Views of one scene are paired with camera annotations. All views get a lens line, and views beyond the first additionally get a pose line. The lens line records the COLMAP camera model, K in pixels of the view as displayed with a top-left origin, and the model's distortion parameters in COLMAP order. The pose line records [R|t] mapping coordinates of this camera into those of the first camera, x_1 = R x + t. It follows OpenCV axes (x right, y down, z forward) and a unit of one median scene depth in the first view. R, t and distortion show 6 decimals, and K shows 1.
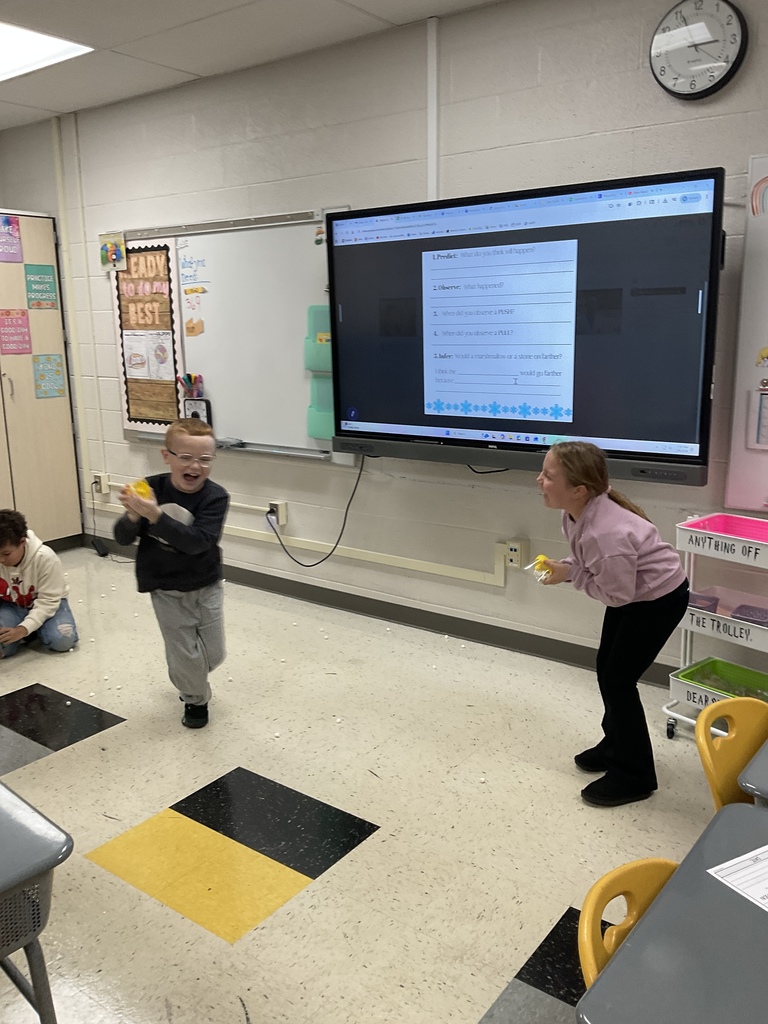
lens RADIAL K [[850.8, 0, 386.1], [0, 850.8, 518.6], [0, 0, 1]] dist [0.034439, -0.065249]
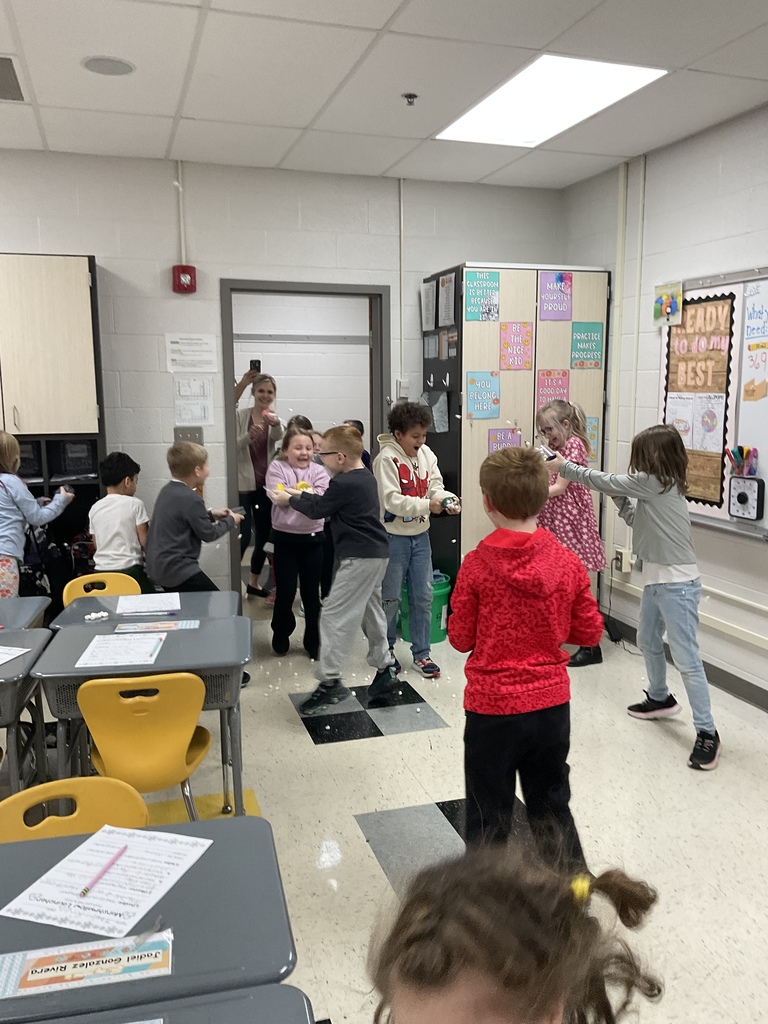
lens RADIAL K [[850.8, 0, 382.4], [0, 850.8, 511.5], [0, 0, 1]] dist [0.034439, -0.065249]
pose [[0.809098, 0.095166, -0.579917, -0.027527], [-0.138400, 0.989902, -0.030650, -0.033886], [0.571145, 0.105059, 0.814098, 0.139555]]
